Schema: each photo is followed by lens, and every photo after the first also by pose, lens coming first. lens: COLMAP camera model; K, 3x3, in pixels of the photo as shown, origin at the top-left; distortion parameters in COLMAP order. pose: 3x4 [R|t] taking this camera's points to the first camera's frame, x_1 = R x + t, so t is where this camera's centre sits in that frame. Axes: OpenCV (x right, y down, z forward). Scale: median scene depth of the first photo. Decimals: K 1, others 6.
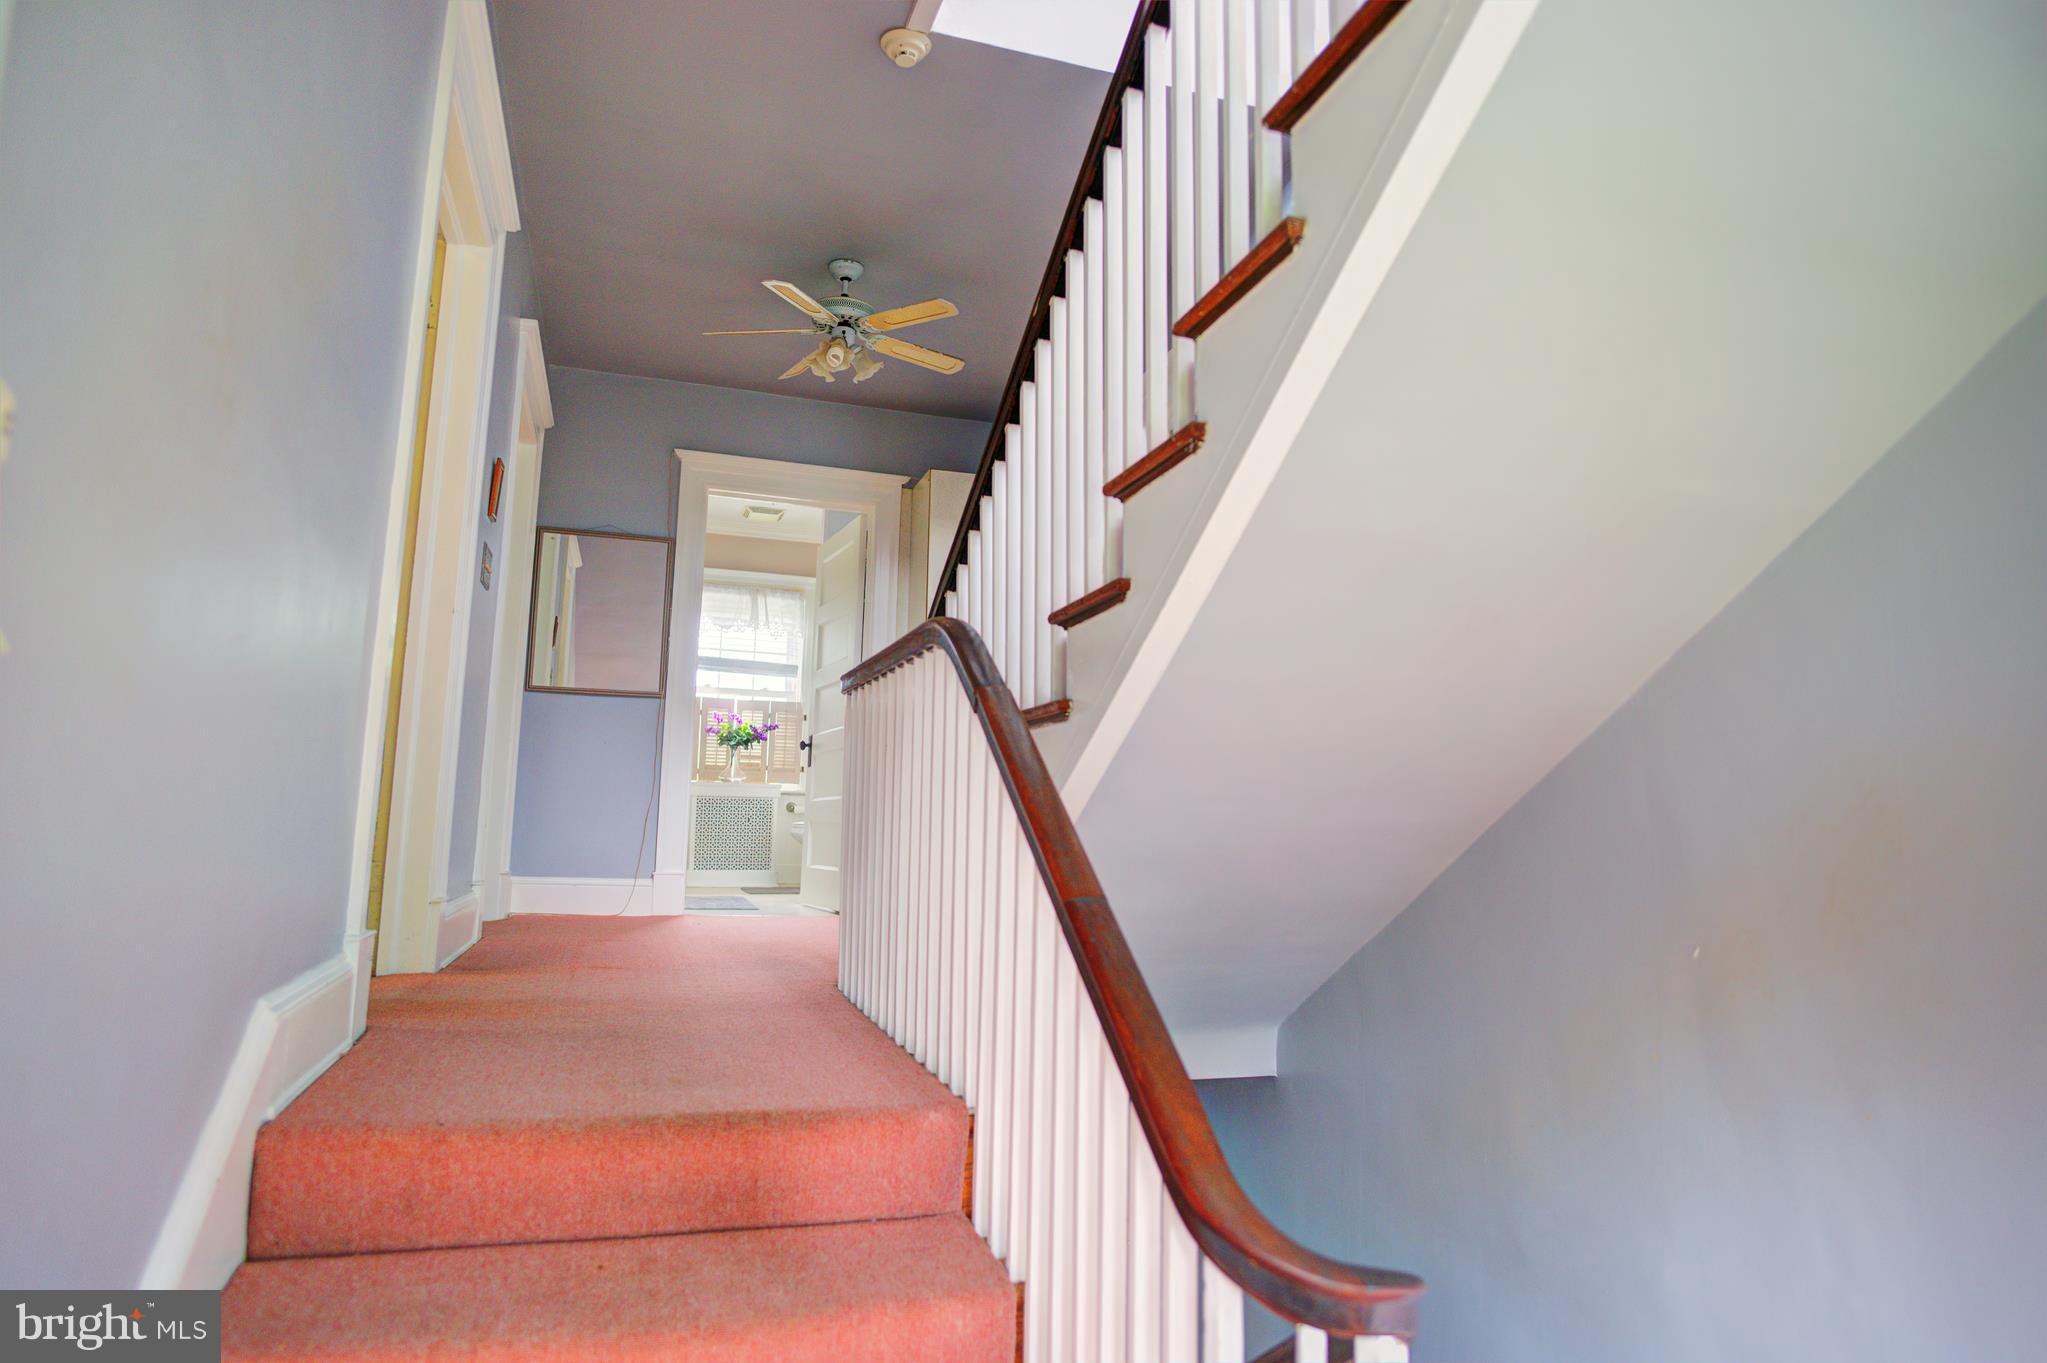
lens RADIAL K [[1177.9, 0, 1028.5], [0, 1177.9, 674.8], [0, 0, 1]] dist [-0.033567, 0.016851]
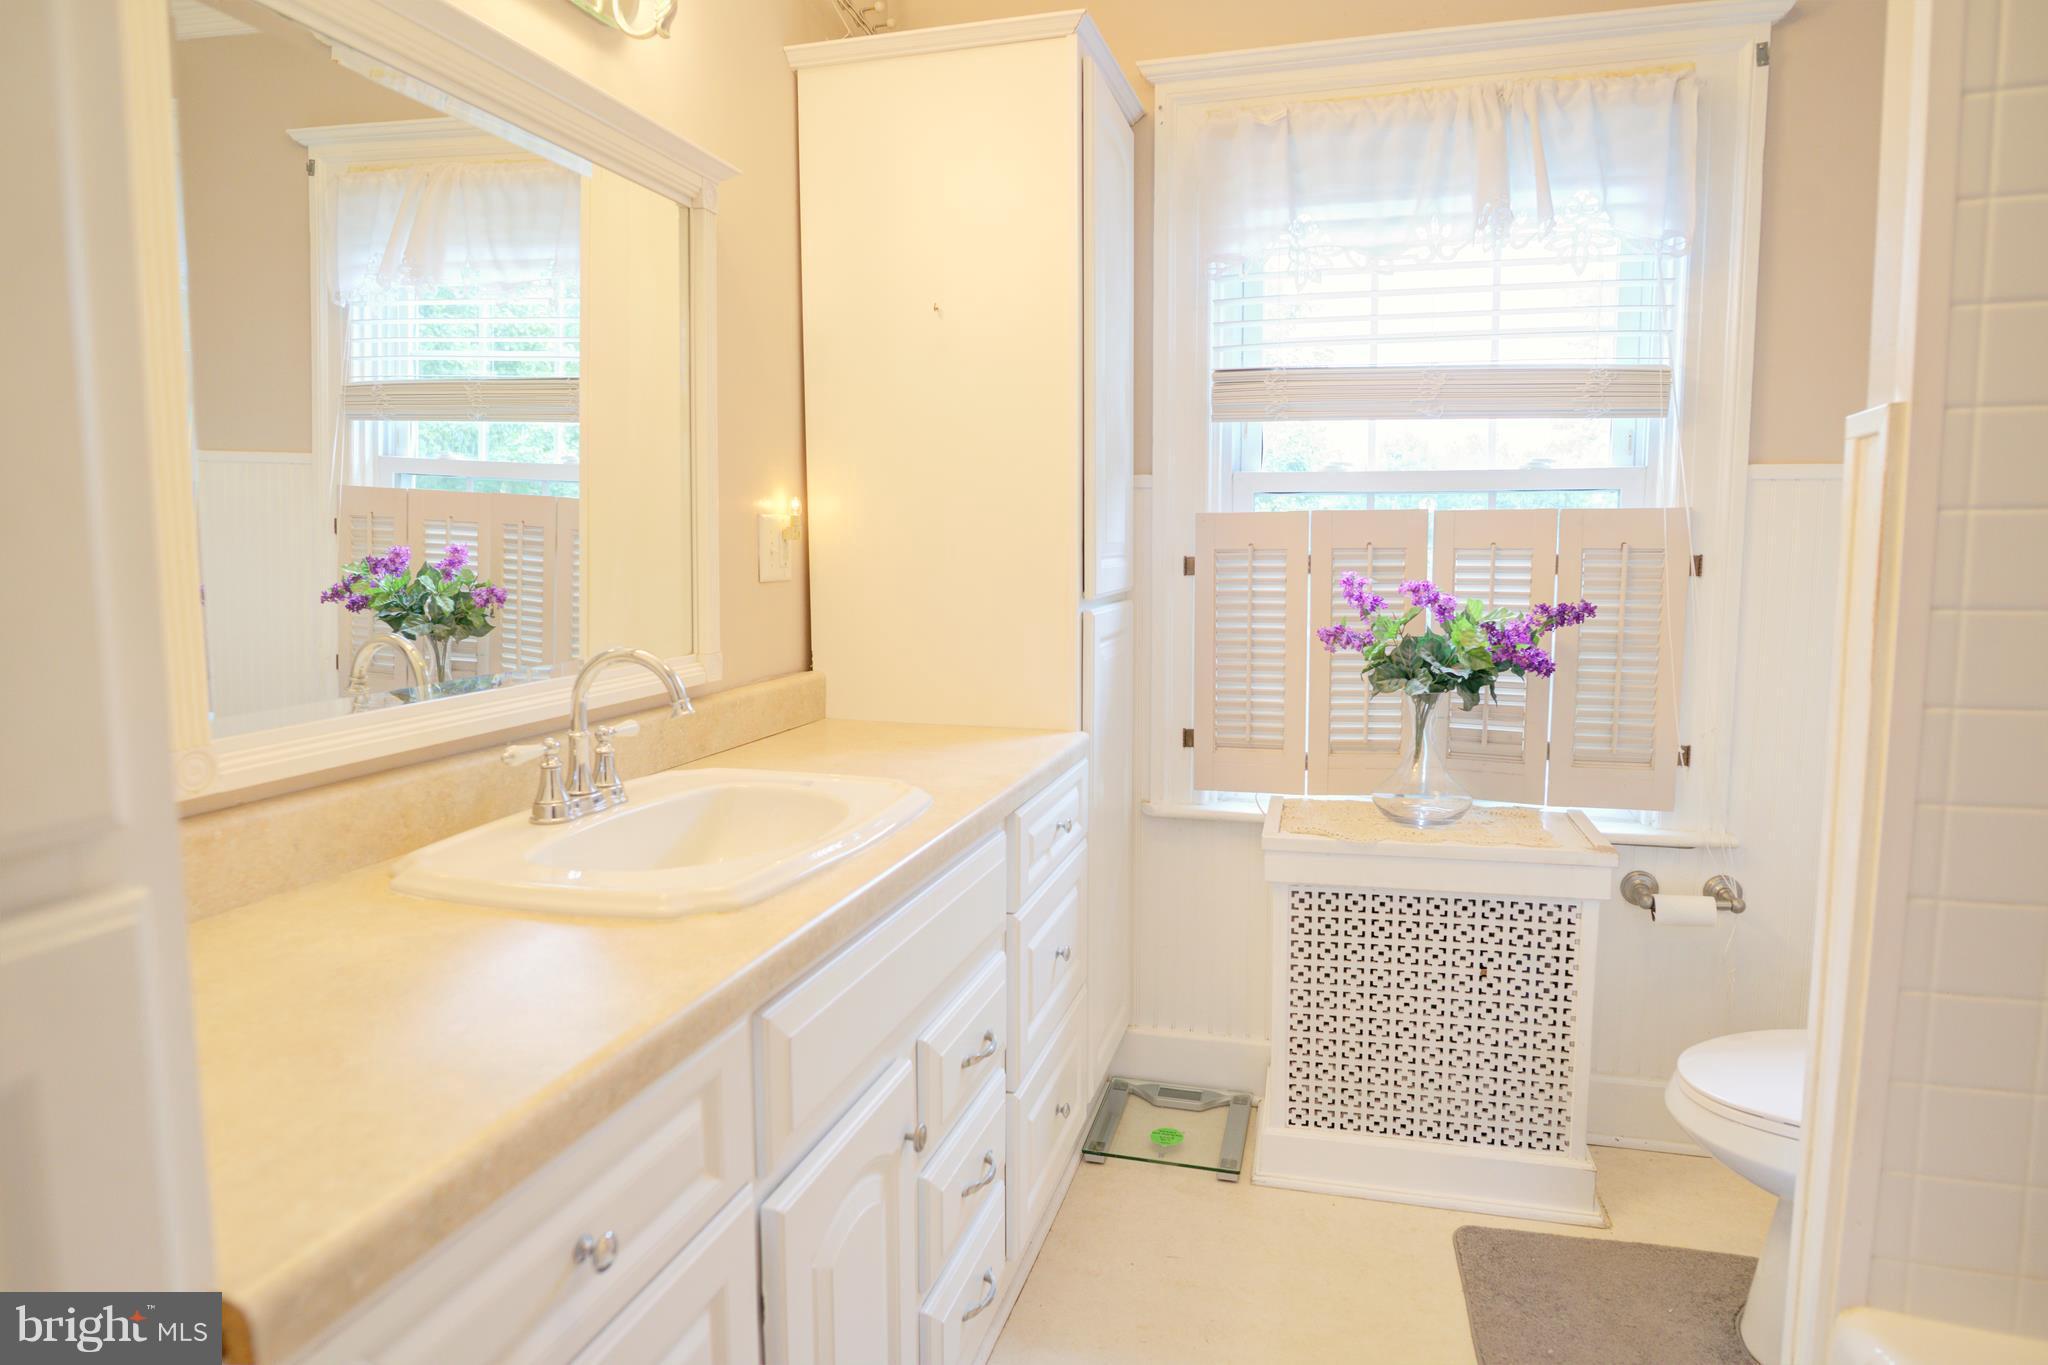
lens RADIAL K [[1178.5, 0, 1029.0], [0, 1178.5, 675.8], [0, 0, 1]] dist [-0.033567, 0.016851]
pose [[0.826484, 0.042083, -0.561385, -0.169085], [0.102520, 0.969276, 0.223591, -0.014406], [0.553547, -0.242348, 0.796777, 0.713449]]
